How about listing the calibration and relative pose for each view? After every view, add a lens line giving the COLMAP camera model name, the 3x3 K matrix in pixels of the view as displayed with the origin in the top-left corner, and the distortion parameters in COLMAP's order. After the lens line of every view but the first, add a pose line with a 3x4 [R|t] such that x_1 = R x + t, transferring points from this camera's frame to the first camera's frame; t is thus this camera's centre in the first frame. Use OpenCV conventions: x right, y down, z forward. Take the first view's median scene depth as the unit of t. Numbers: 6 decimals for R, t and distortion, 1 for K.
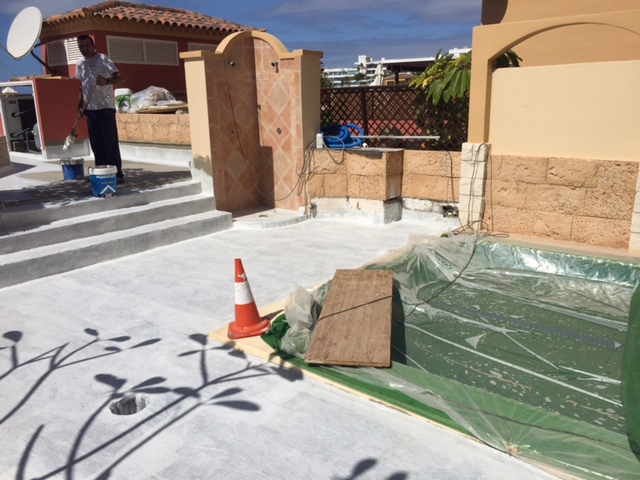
lens RADIAL K [[548.2, 0, 321.3], [0, 548.2, 236.4], [0, 0, 1]] dist [0.087934, -0.106374]
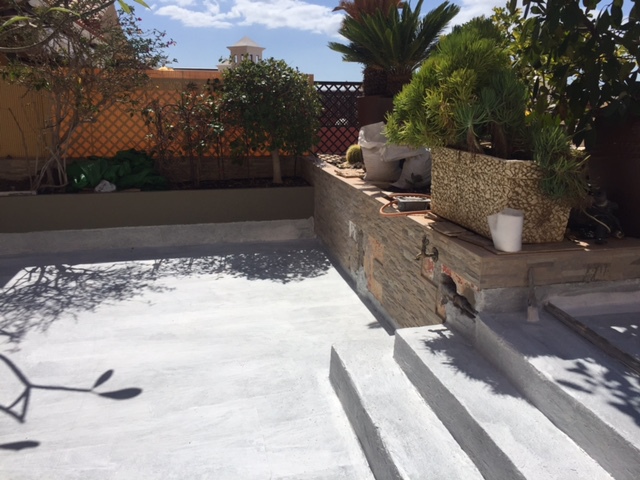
lens RADIAL K [[548.2, 0, 321.3], [0, 548.2, 236.4], [0, 0, 1]] dist [0.087934, -0.106374]
pose [[-0.633586, 0.205504, -0.745880, -0.219238], [-0.178122, 0.899433, 0.399116, -0.374639], [0.752889, 0.385732, -0.533263, 1.593729]]
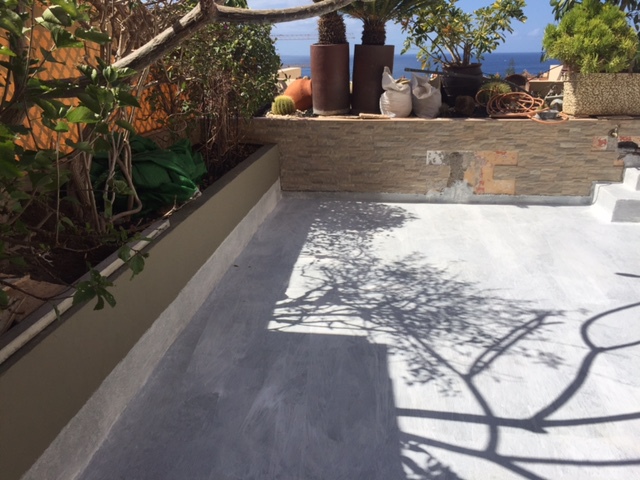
lens RADIAL K [[547.0, 0, 320.0], [0, 547.0, 240.0], [0, 0, 1]] dist [0.087313, -0.121833]
pose [[0.536443, 0.288430, -0.793119, -0.103778], [-0.212402, 0.955676, 0.203884, 0.053688], [0.816771, 0.059088, 0.573929, -0.064010]]
